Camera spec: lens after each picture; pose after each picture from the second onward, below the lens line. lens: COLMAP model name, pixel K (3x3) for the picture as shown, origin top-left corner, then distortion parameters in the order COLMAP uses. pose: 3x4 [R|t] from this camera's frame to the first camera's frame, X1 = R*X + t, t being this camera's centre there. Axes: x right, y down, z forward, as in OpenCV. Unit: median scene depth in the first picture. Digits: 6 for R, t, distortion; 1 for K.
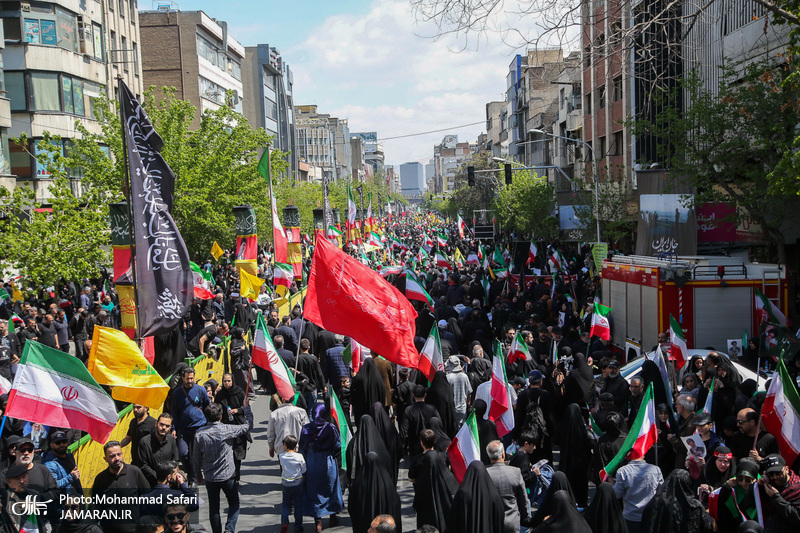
lens RADIAL K [[1073.8, 0, 400.0], [0, 1073.8, 266.5], [0, 0, 1]] dist [-0.000786, 0.000395]
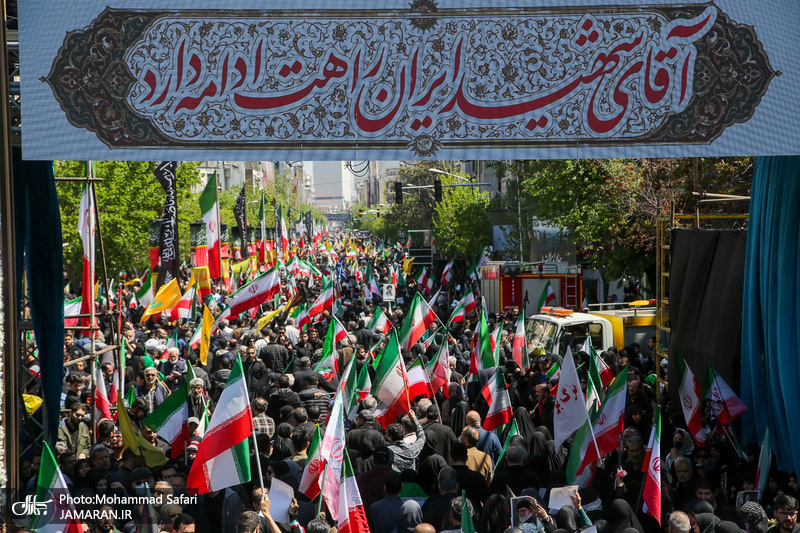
lens RADIAL K [[1810.1, 0, 400.0], [0, 1810.1, 266.5], [0, 0, 1]] dist [0.001128, -0.002753]
pose [[0.998757, 0.006984, 0.049344, -0.008221], [-0.005327, 0.999420, -0.033633, 0.025170], [-0.049550, 0.033329, 0.998215, -0.439802]]
